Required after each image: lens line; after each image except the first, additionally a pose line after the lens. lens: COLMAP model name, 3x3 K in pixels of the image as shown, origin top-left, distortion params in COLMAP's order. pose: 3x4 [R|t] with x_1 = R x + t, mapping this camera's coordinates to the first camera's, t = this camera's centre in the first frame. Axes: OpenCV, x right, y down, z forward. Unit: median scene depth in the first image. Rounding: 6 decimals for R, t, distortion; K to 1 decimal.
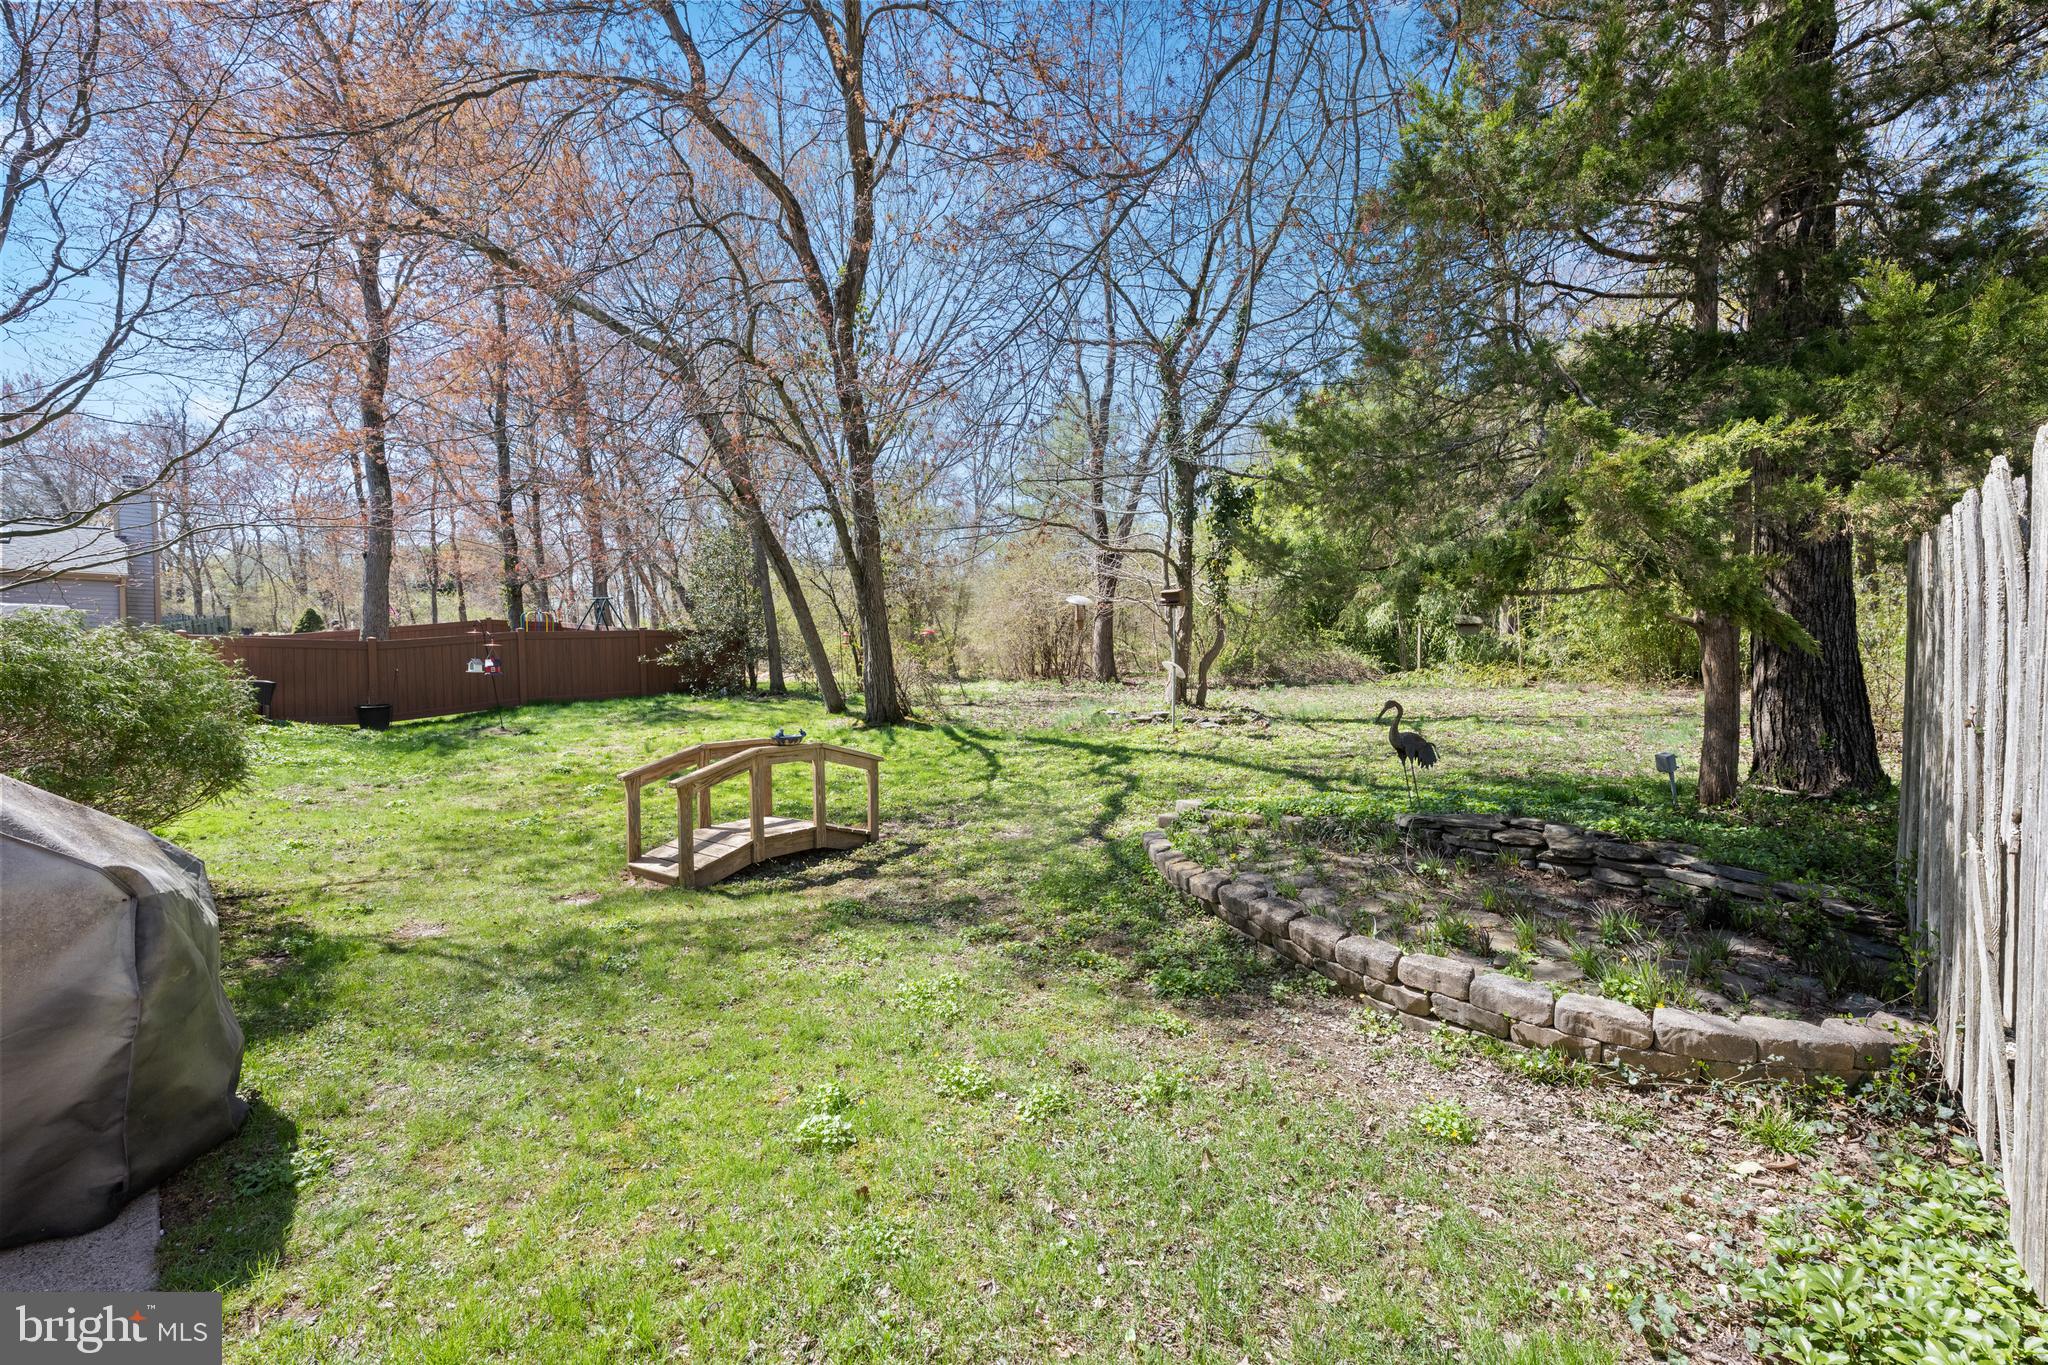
lens RADIAL K [[815.0, 0, 1018.8], [0, 815.0, 677.0], [0, 0, 1]] dist [0.000796, 0.000423]
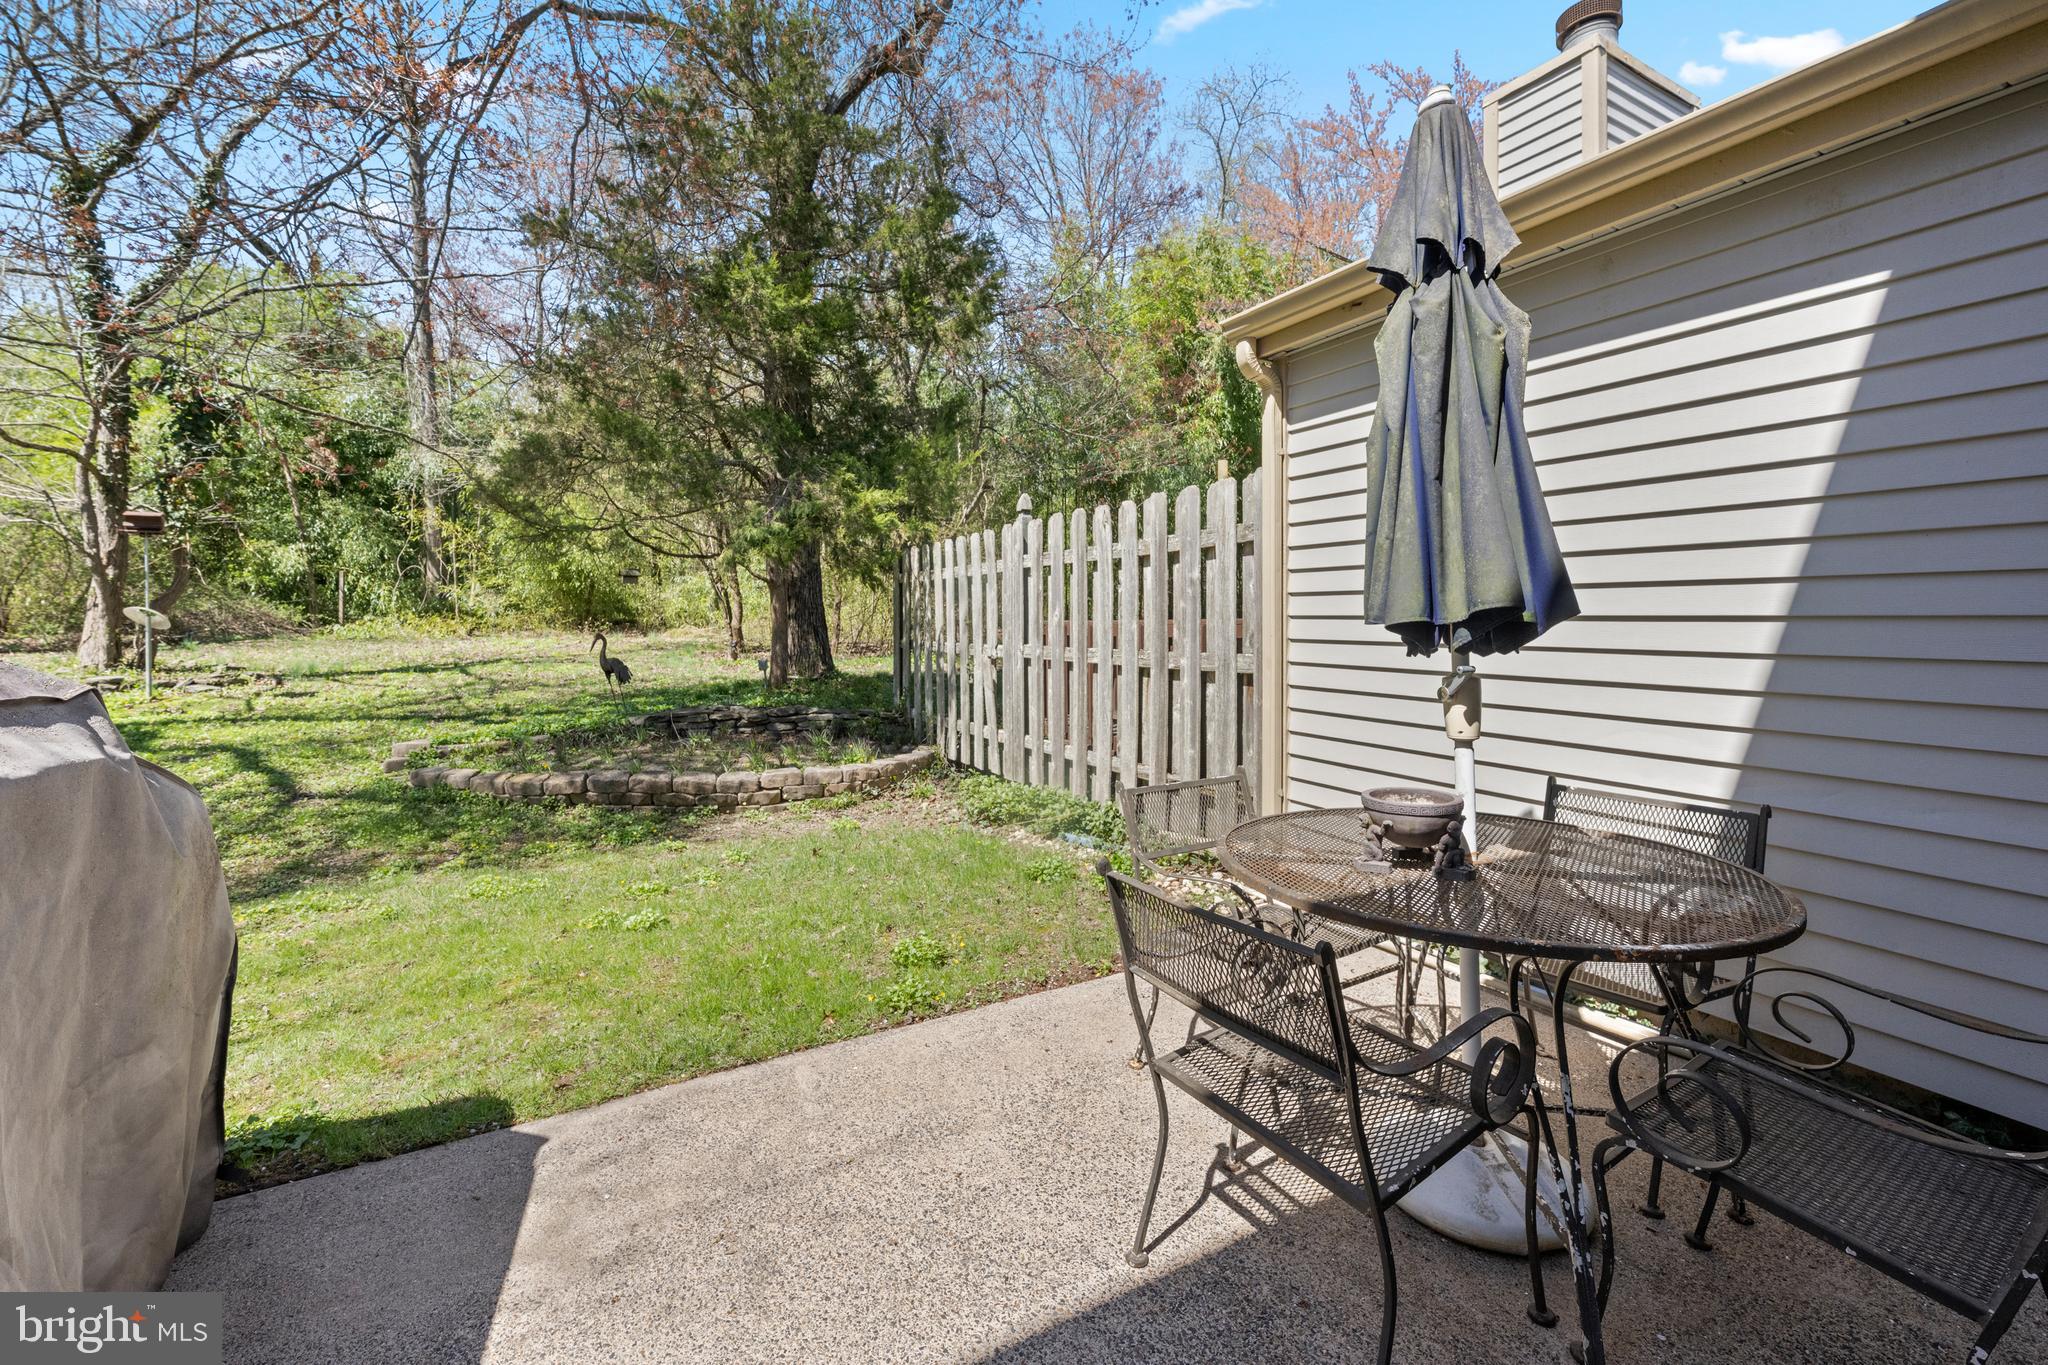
lens RADIAL K [[823.7, 0, 1027.2], [0, 823.7, 610.8], [0, 0, 1]] dist [0.000223, 0.000095]
pose [[0.299057, 0.004636, 0.954224, -0.575414], [0.021195, 0.999709, -0.011500, 0.021661], [-0.954000, 0.023664, 0.298872, -0.023358]]
